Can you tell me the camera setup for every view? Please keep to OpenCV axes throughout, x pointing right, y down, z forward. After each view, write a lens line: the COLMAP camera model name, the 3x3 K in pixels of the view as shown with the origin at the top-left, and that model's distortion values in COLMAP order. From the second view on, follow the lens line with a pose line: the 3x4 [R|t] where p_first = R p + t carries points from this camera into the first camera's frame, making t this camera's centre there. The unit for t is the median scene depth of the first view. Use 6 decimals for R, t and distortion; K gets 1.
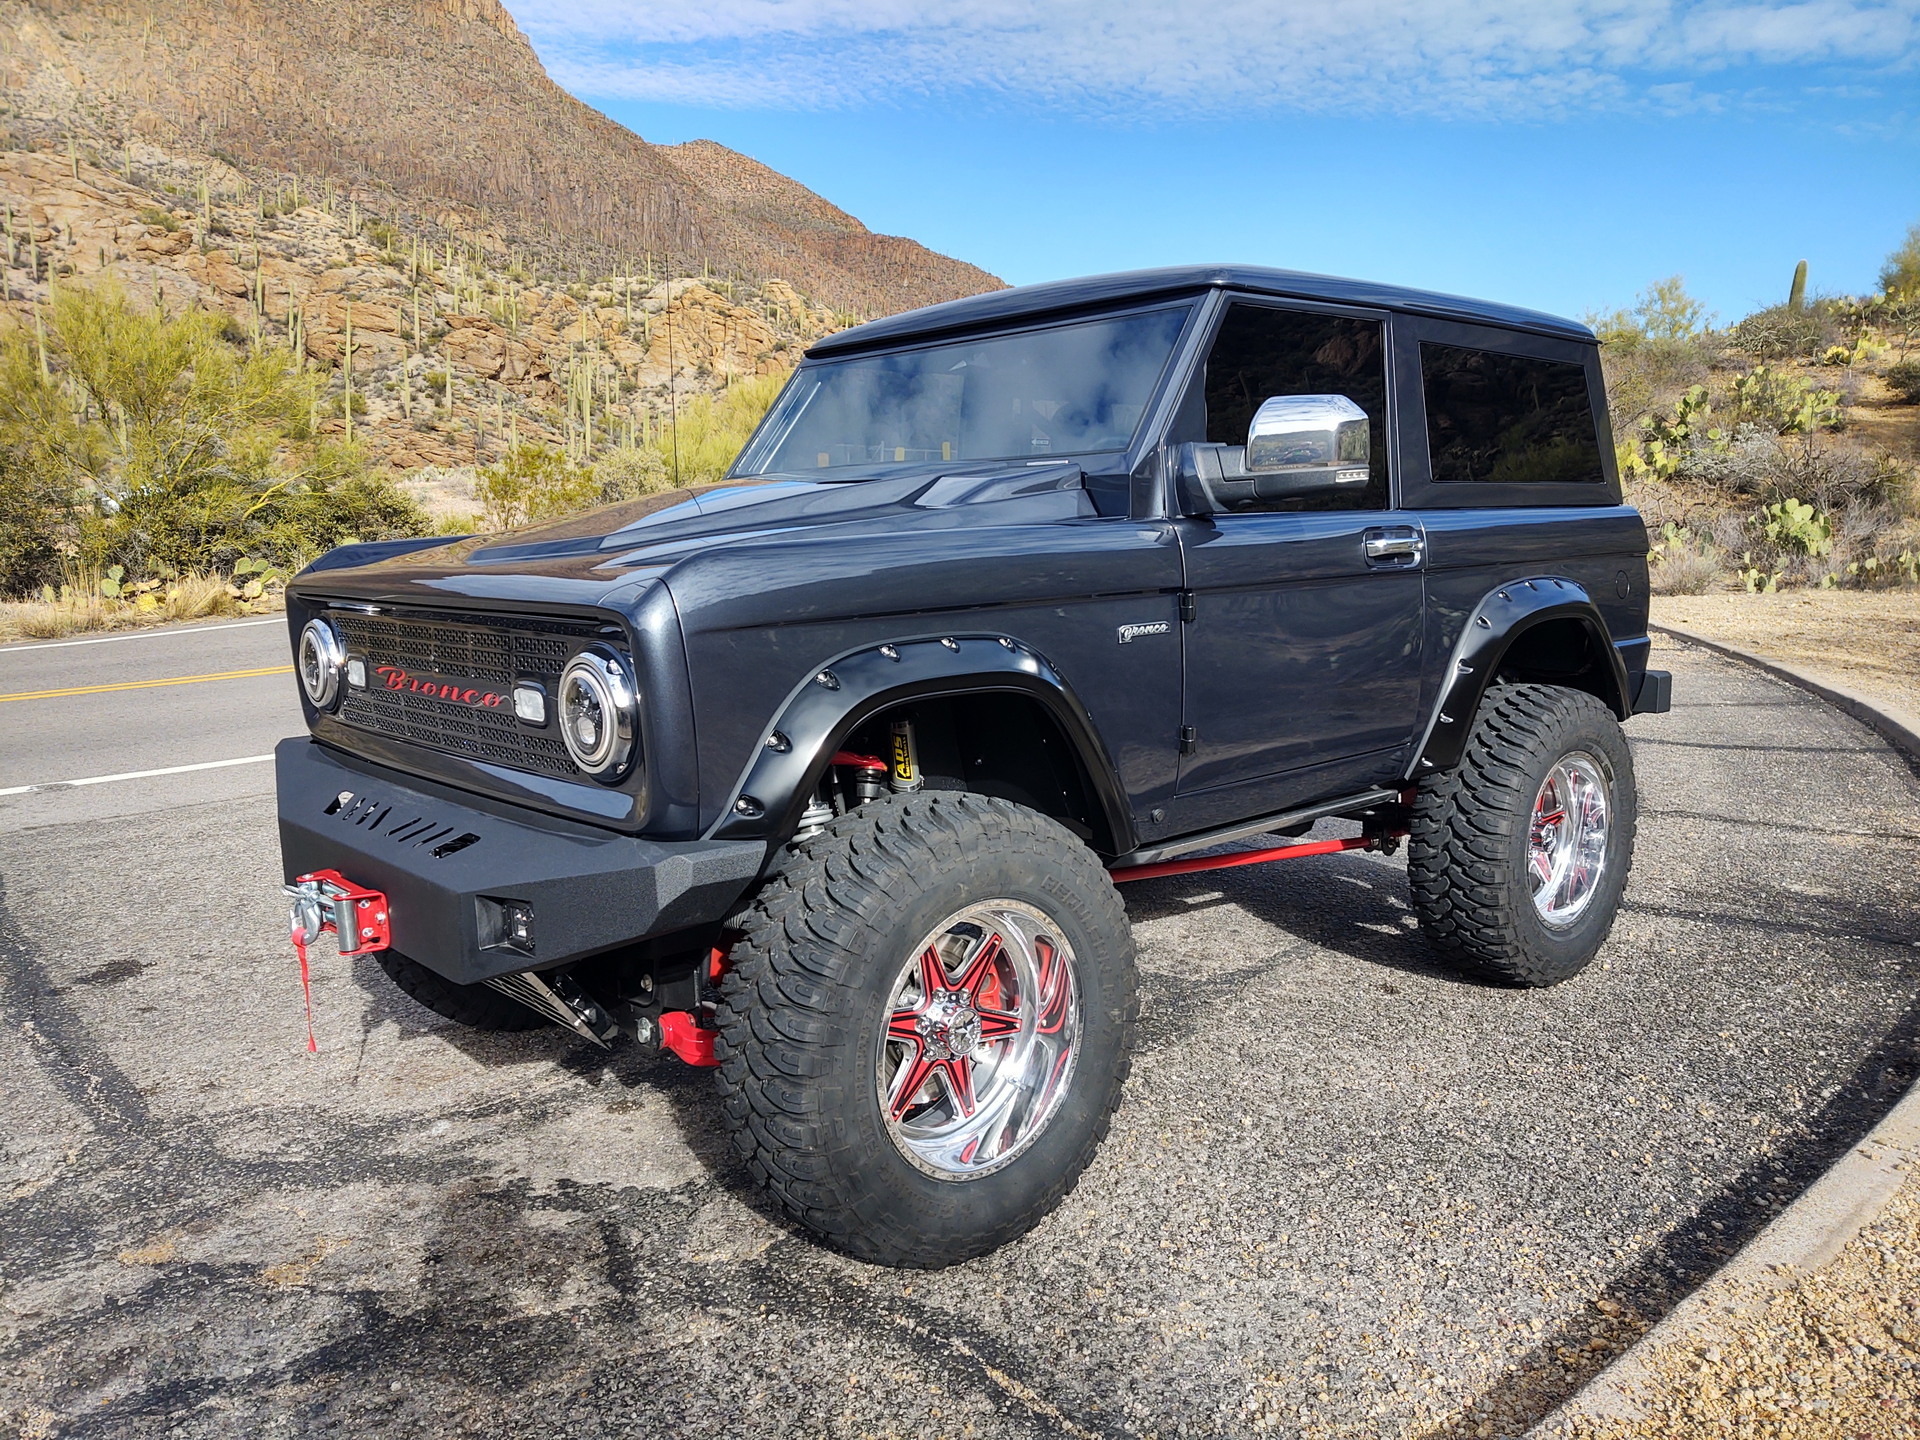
lens RADIAL K [[1451.6, 0, 956.1], [0, 1451.6, 718.9], [0, 0, 1]] dist [0.009044, -0.005879]
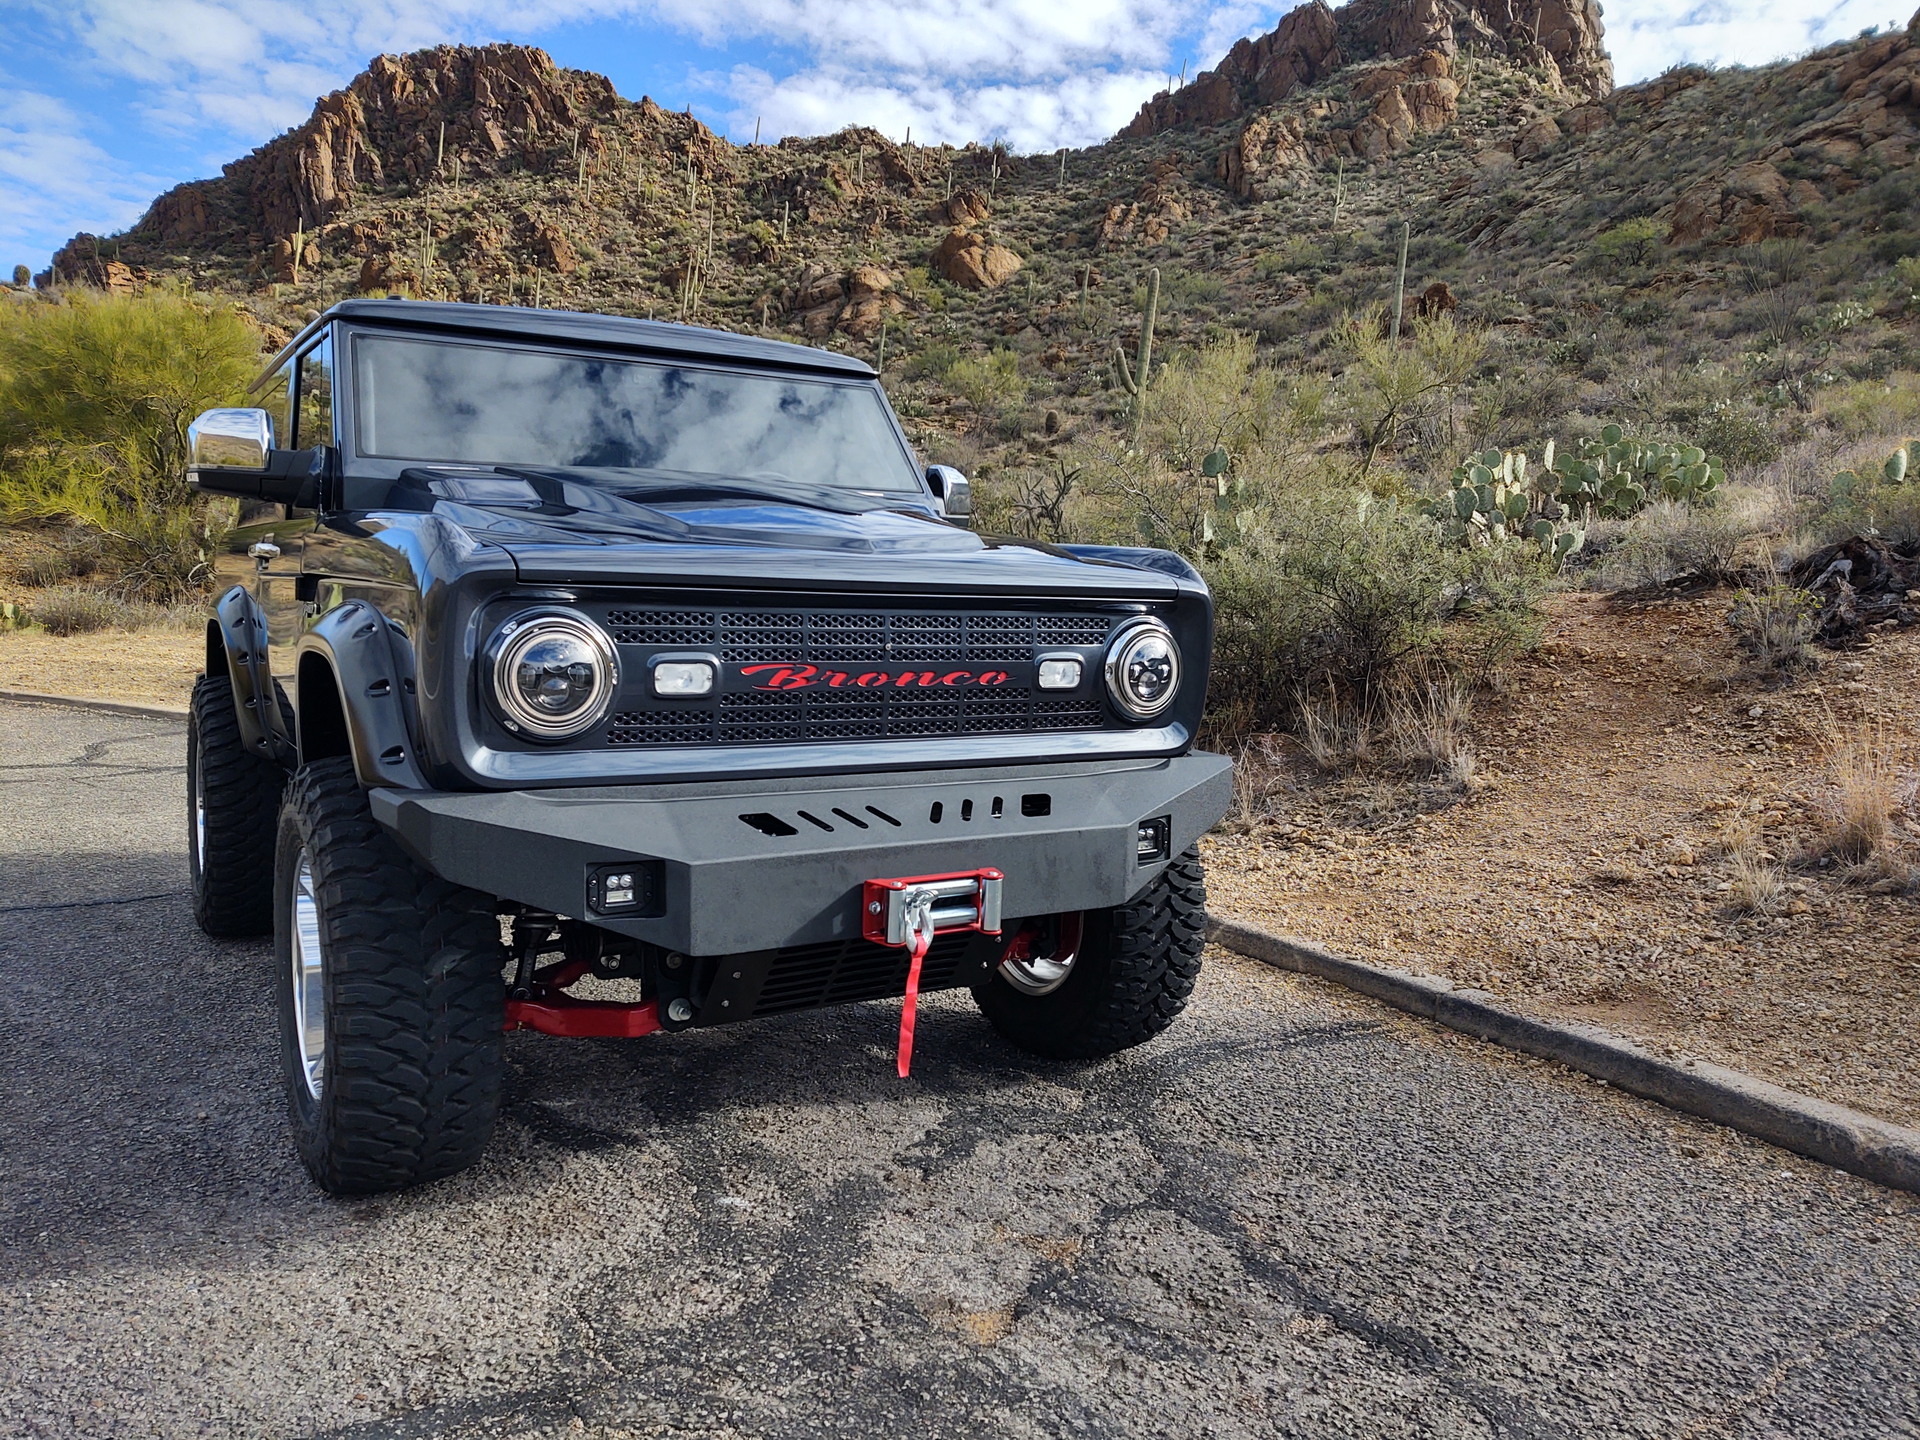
lens RADIAL K [[1451.6, 0, 958.5], [0, 1451.6, 735.1], [0, 0, 1]] dist [0.009044, -0.005879]
pose [[0.168571, -0.076360, 0.982727, -0.884236], [0.105494, 0.992666, 0.059037, -0.023687], [-0.980028, 0.093720, 0.175390, 0.528807]]
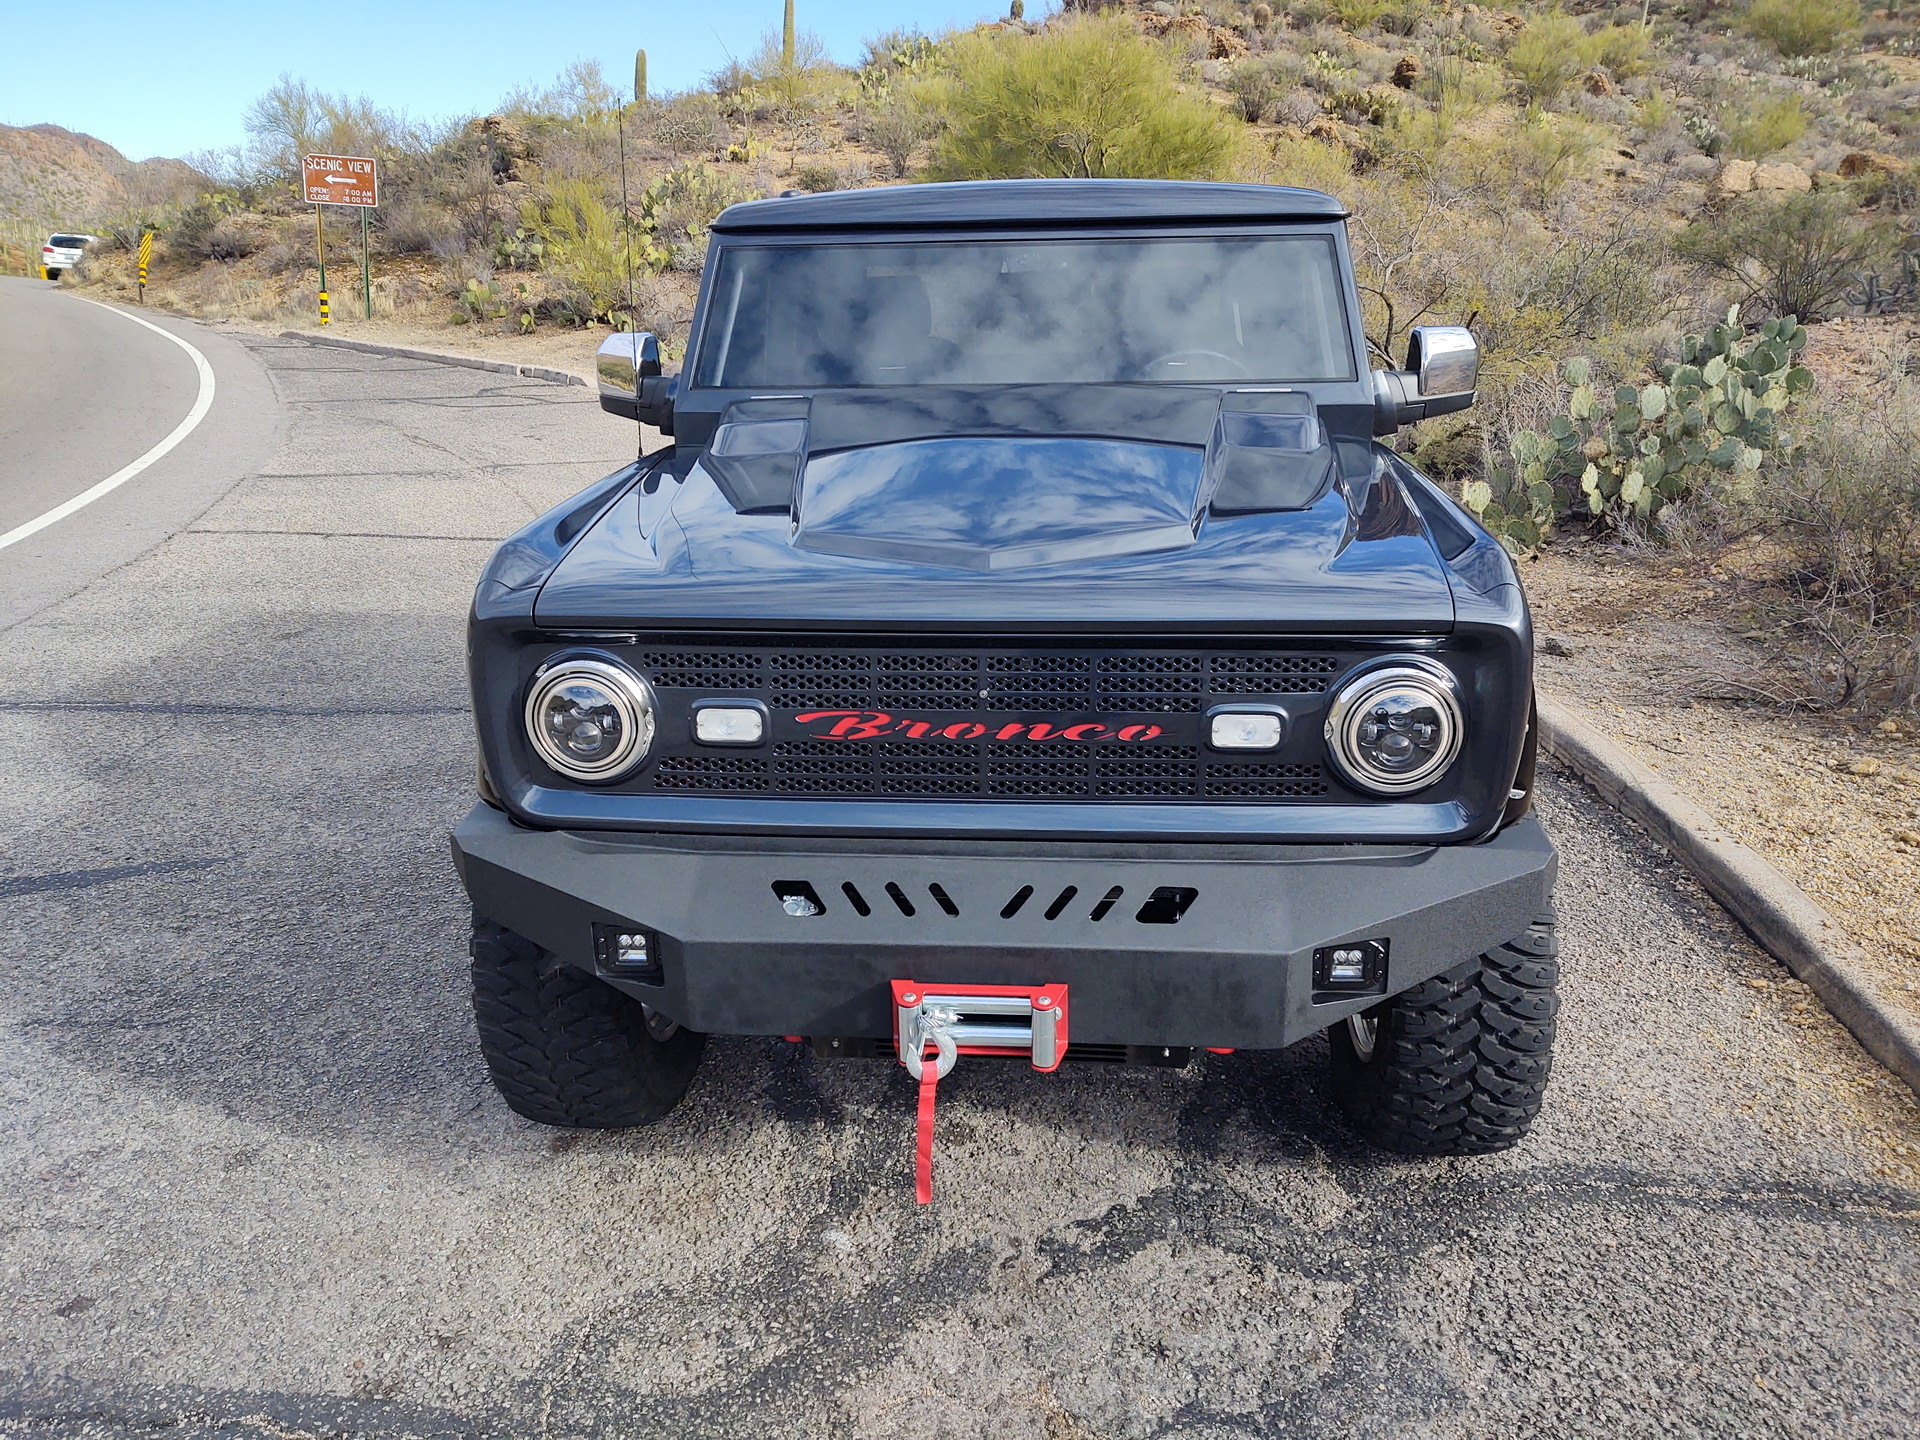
lens RADIAL K [[1451.6, 0, 946.9], [0, 1451.6, 723.1], [0, 0, 1]] dist [0.009044, -0.005879]
pose [[0.725238, -0.199416, 0.658986, -0.608242], [0.095619, 0.977033, 0.190428, -0.121177], [-0.681826, -0.075094, 0.727650, 0.288491]]
